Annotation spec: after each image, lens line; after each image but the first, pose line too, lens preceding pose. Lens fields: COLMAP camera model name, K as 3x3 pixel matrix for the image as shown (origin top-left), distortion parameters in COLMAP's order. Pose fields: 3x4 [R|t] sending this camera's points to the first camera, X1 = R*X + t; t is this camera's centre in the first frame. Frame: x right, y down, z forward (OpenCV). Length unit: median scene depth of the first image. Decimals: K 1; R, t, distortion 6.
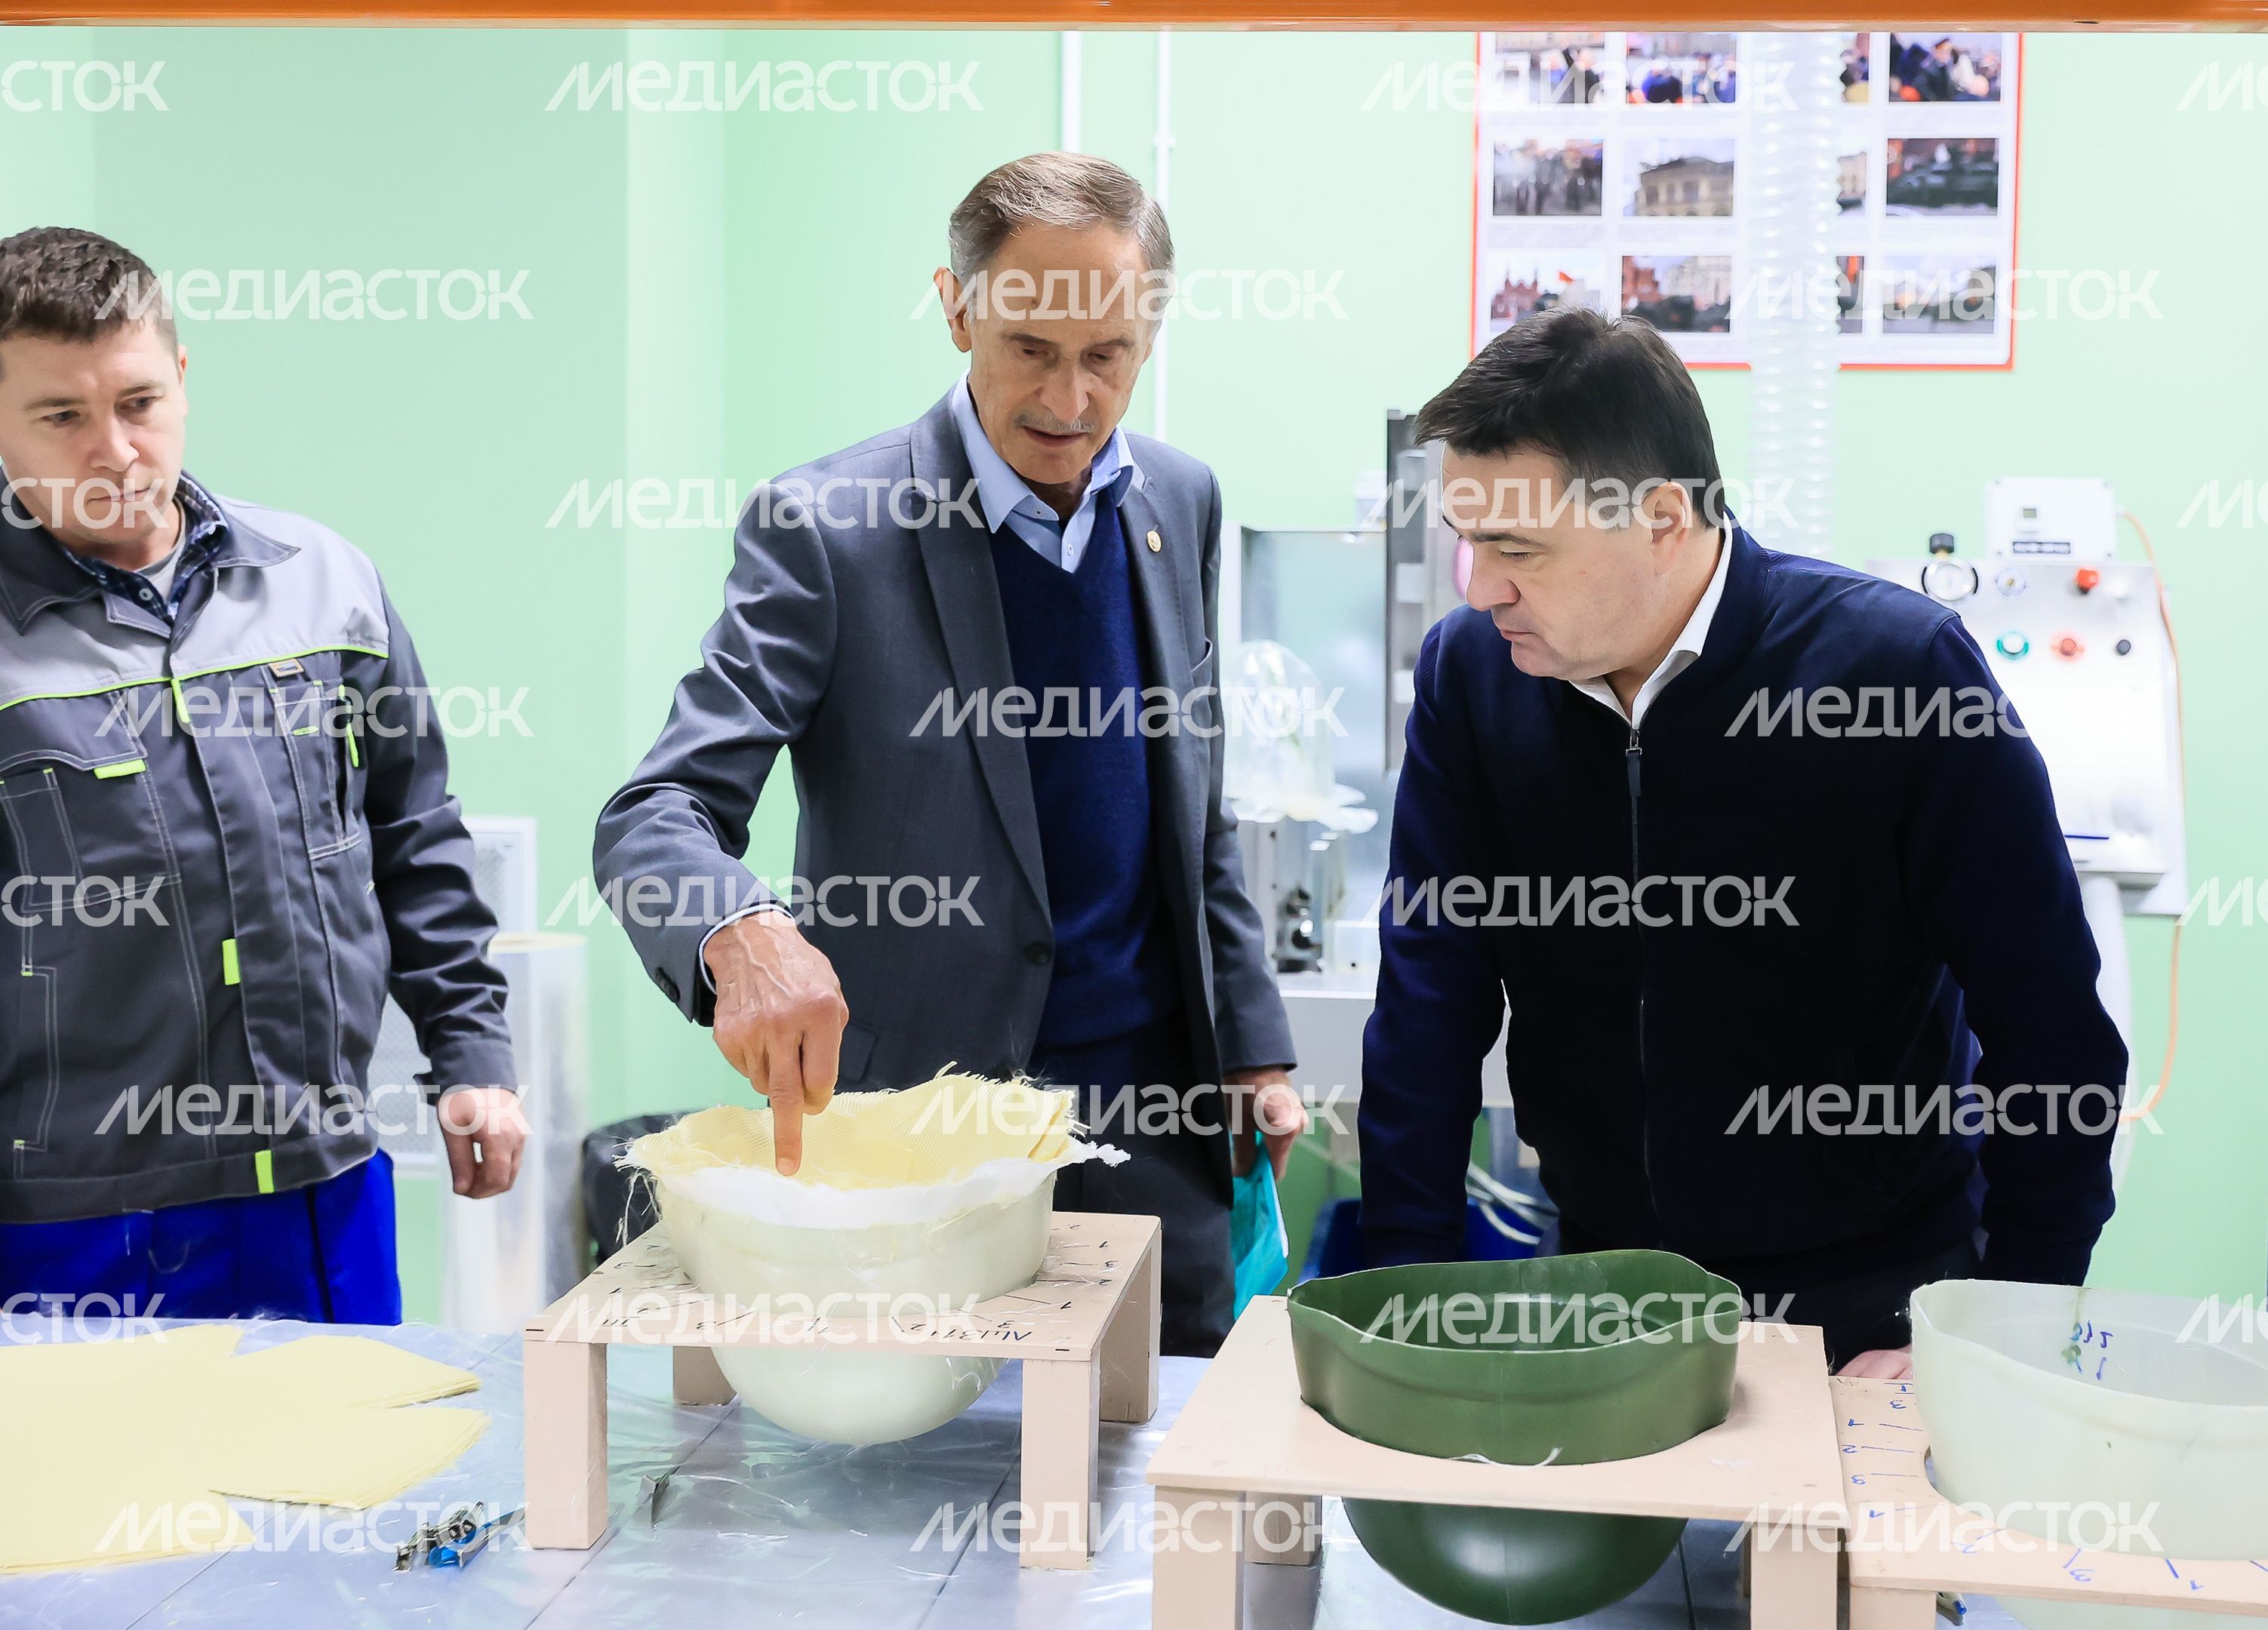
lens RADIAL K [[2808.5, 0, 1134.0], [0, 2808.5, 815.0], [0, 0, 1]] dist [-0.003565, -0.004744]
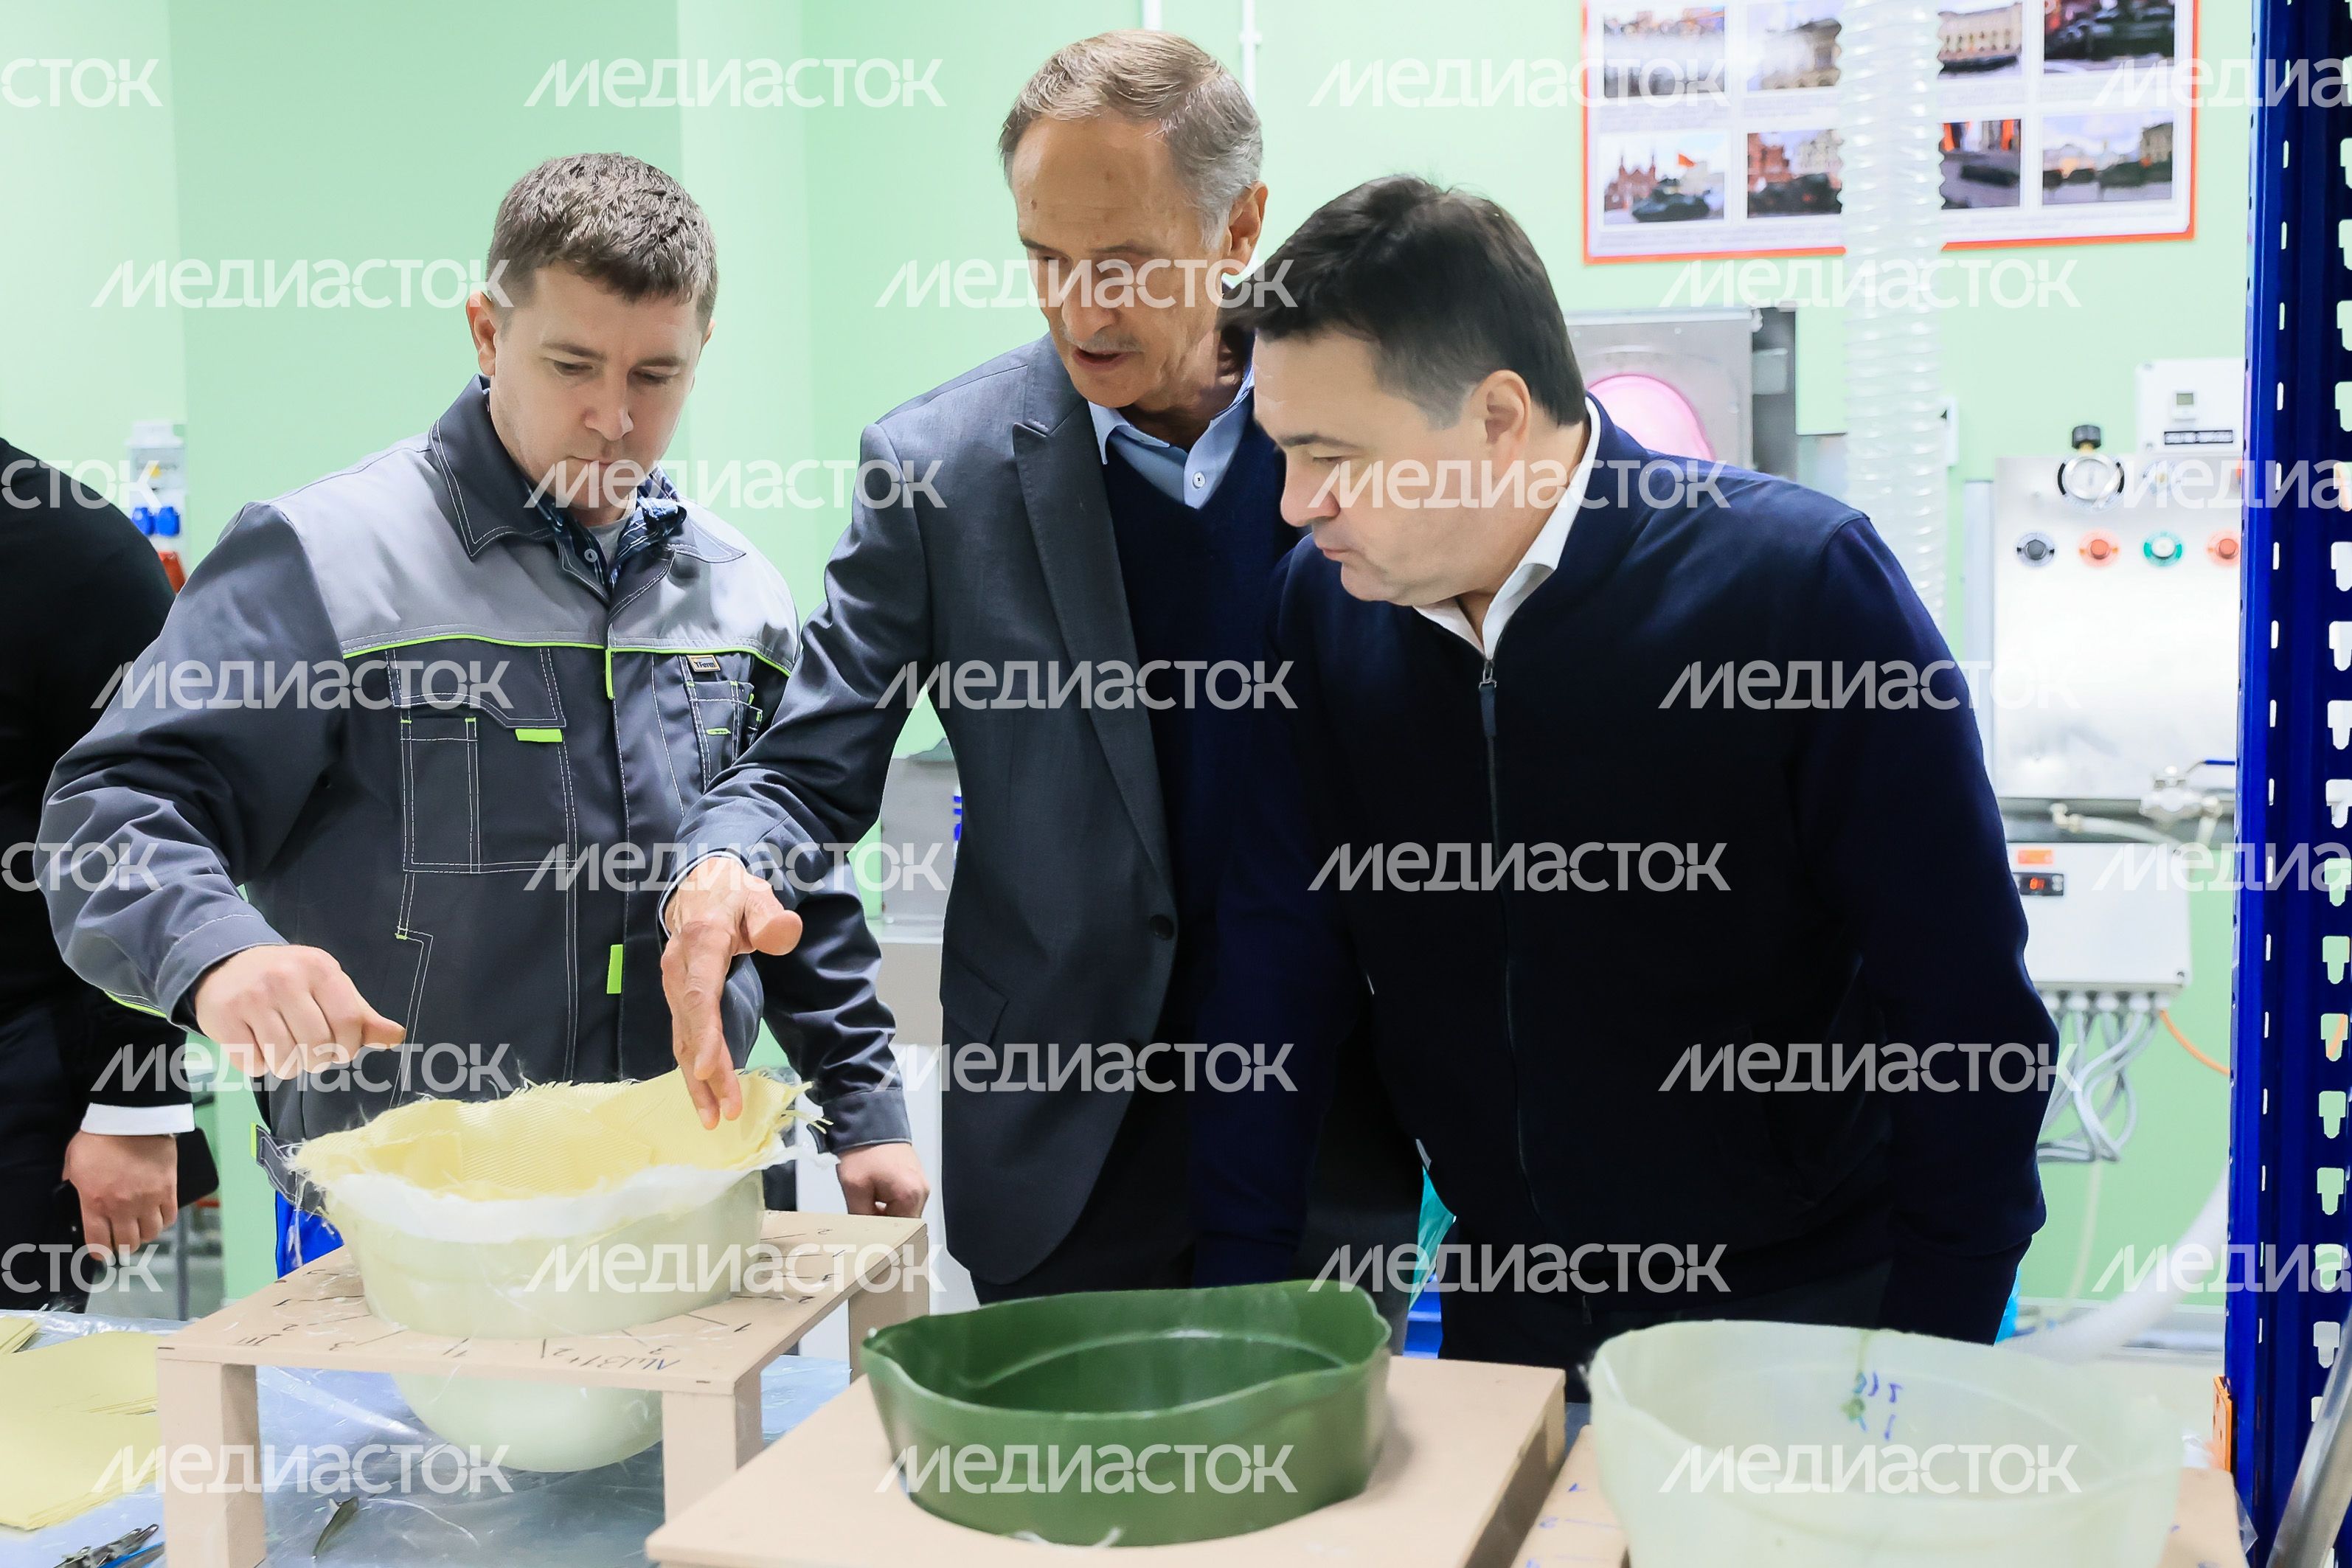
lens RADIAL K [[2803.8, 0, 1176.0], [0, 2803.8, 784.0], [0, 0, 1]] dist [-0.117720, 0.359923]
pose [[0.987293, -0.019335, -0.157727, 0.140268], [0.021132, 0.999729, 0.009726, -0.001691], [0.157497, -0.012935, 0.987435, 0.086577]]
